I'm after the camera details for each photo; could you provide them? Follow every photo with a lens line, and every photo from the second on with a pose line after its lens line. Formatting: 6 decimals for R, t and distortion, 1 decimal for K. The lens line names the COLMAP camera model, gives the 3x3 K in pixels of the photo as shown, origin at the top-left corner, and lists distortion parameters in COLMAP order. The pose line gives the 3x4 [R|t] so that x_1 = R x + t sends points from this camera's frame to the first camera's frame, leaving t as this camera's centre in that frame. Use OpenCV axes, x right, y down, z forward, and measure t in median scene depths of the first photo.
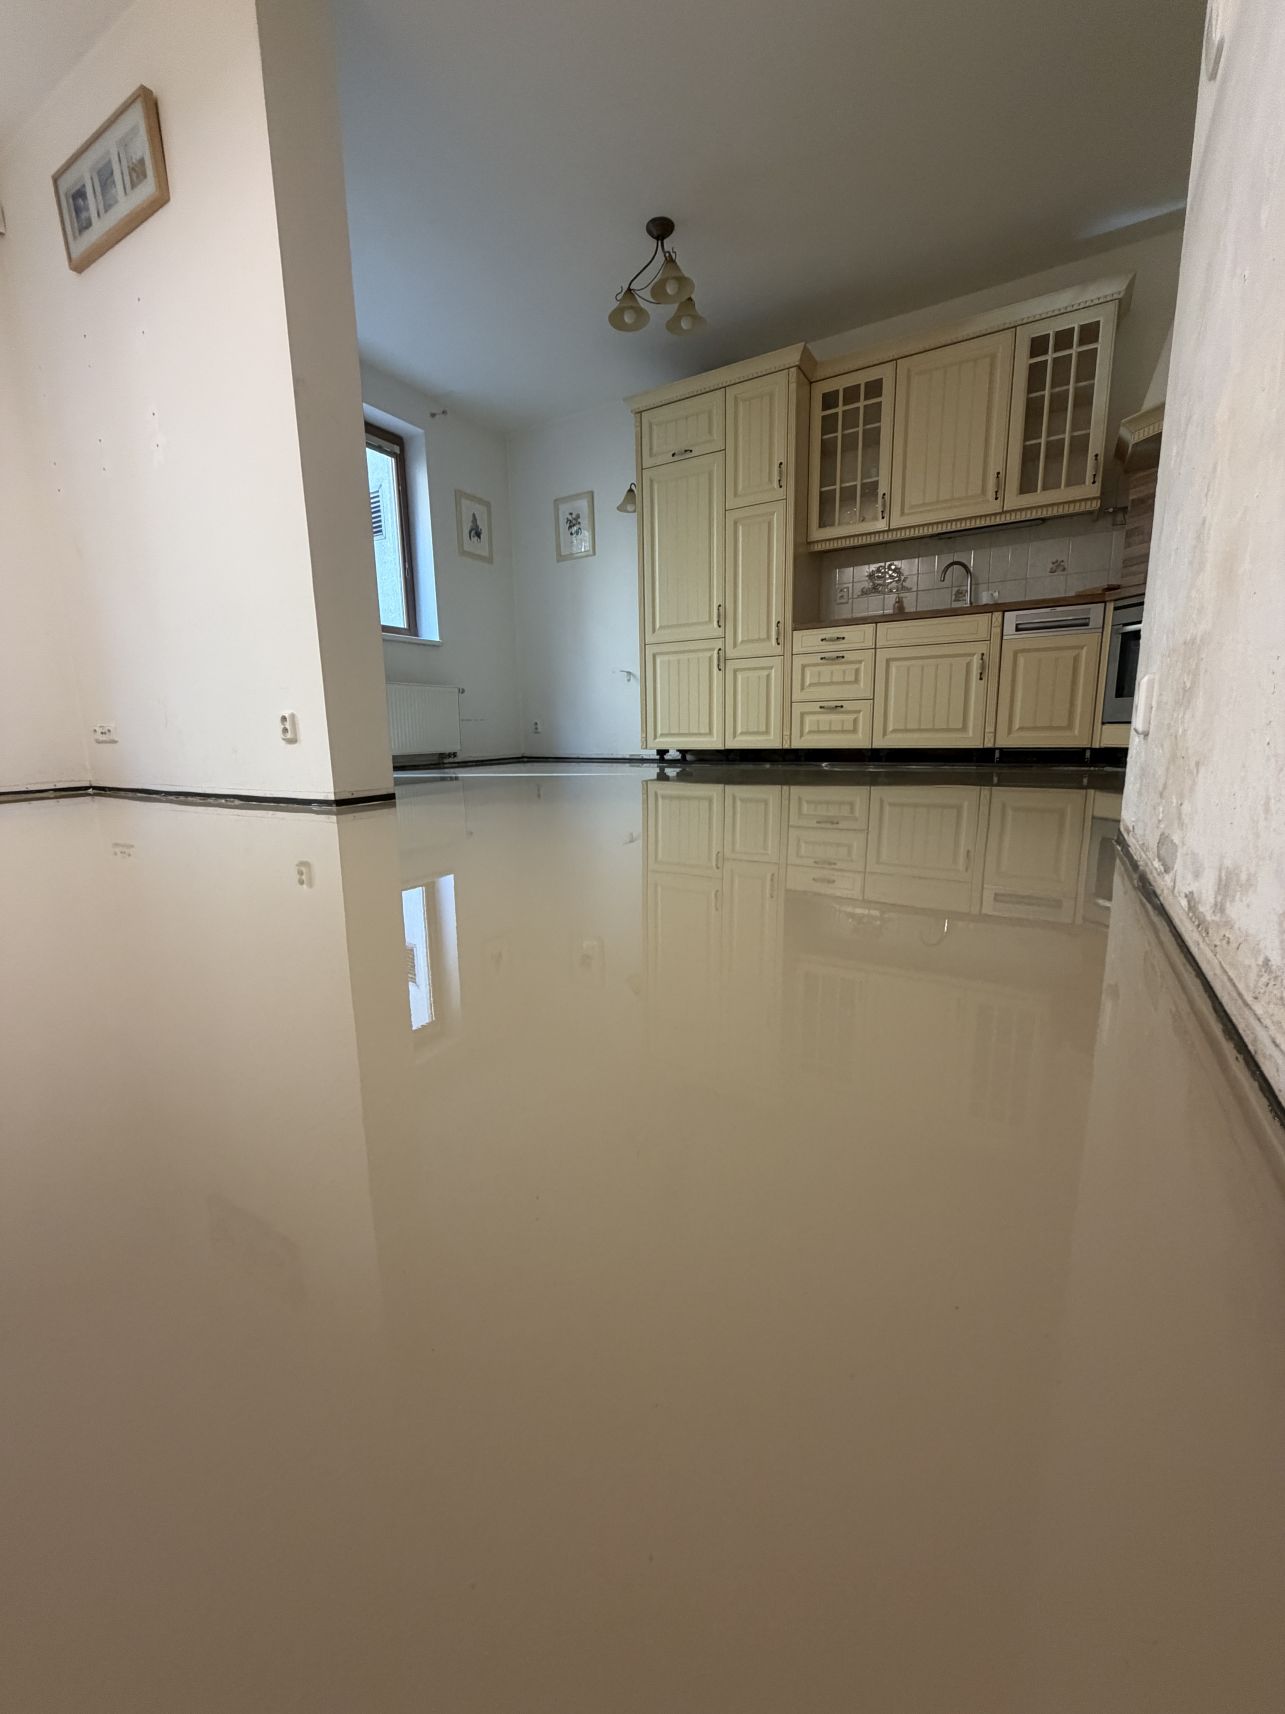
lens RADIAL K [[681.0, 0, 642.5], [0, 681.0, 857.0], [0, 0, 1]] dist [0.000297, 0.000733]
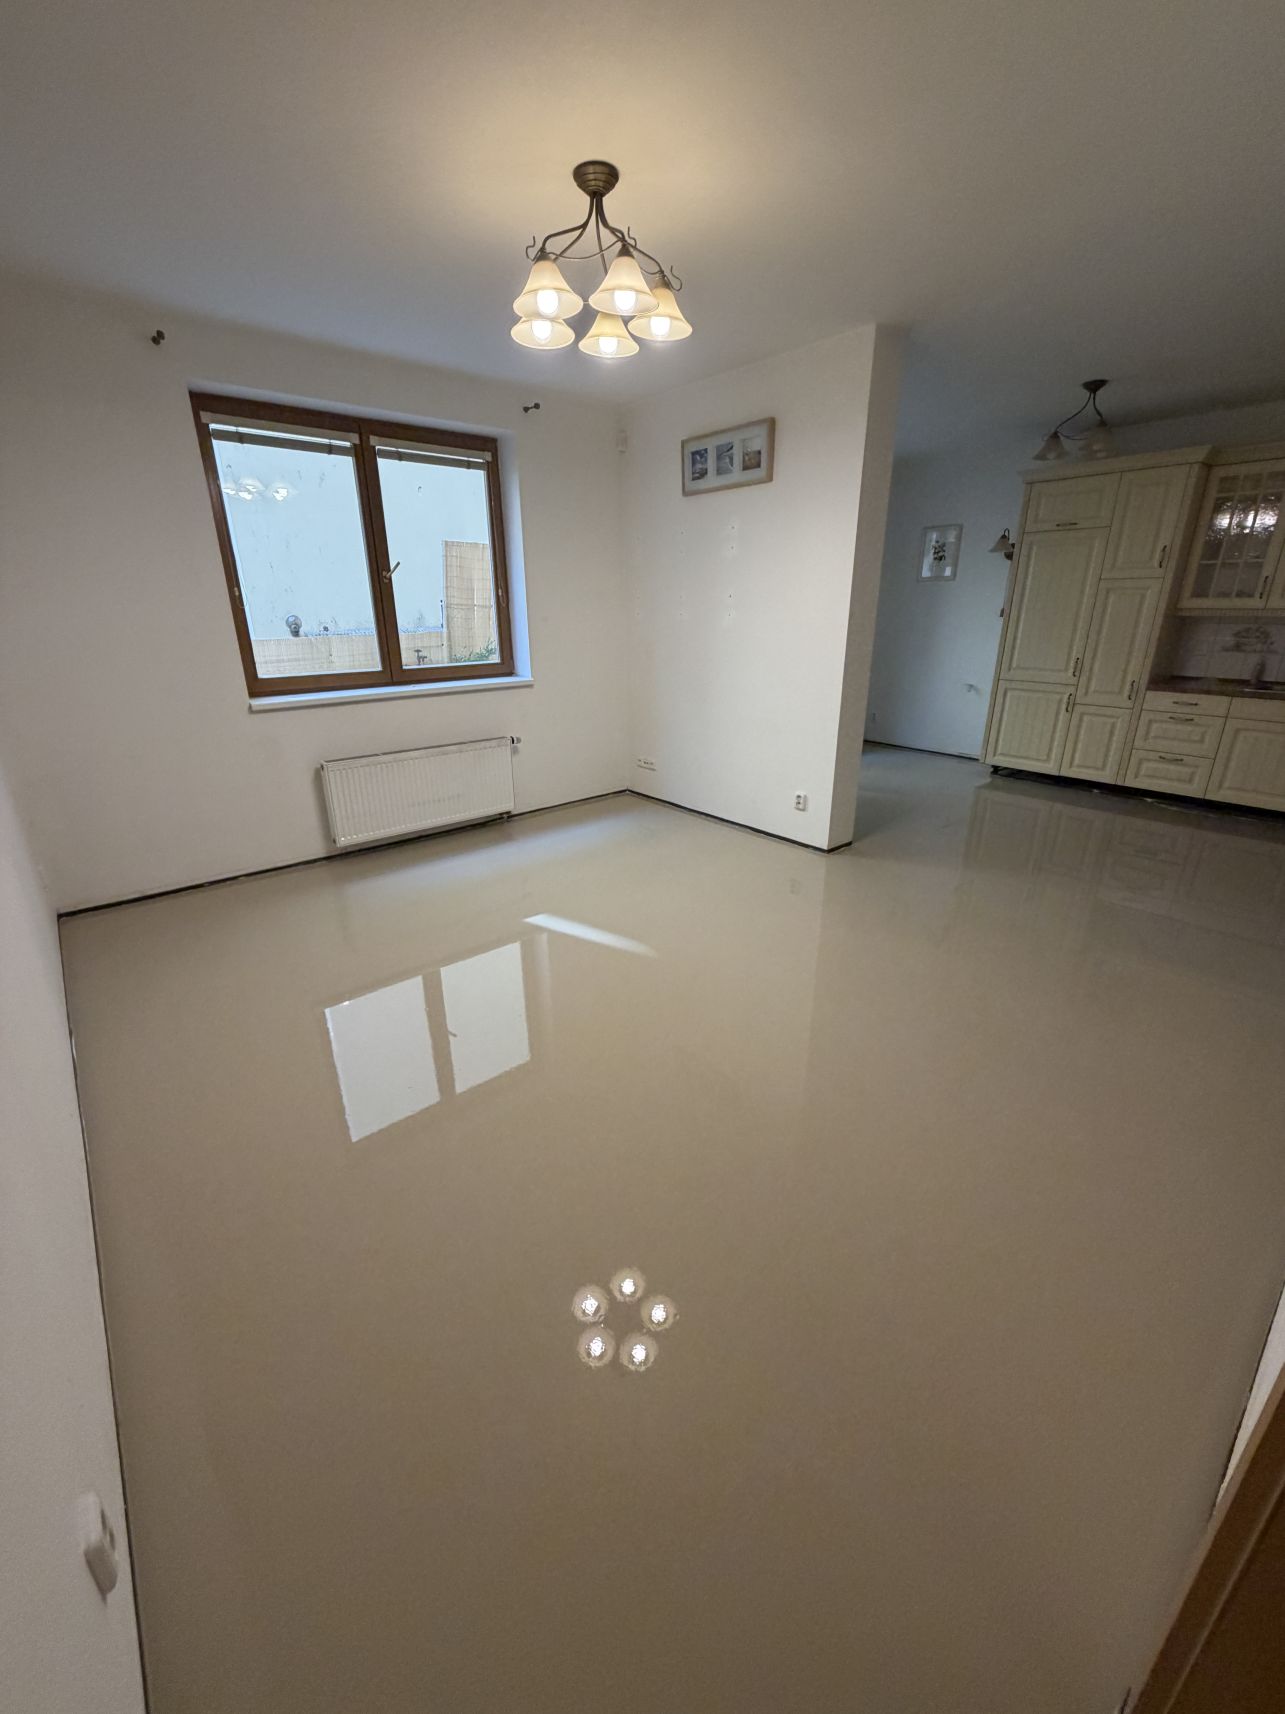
lens RADIAL K [[681.0, 0, 642.5], [0, 681.0, 857.0], [0, 0, 1]] dist [0.000297, 0.000733]
pose [[0.945541, 0.126412, -0.299953, -0.214368], [-0.073127, 0.980449, 0.182682, -0.196966], [0.317182, -0.150798, 0.936299, -0.430318]]
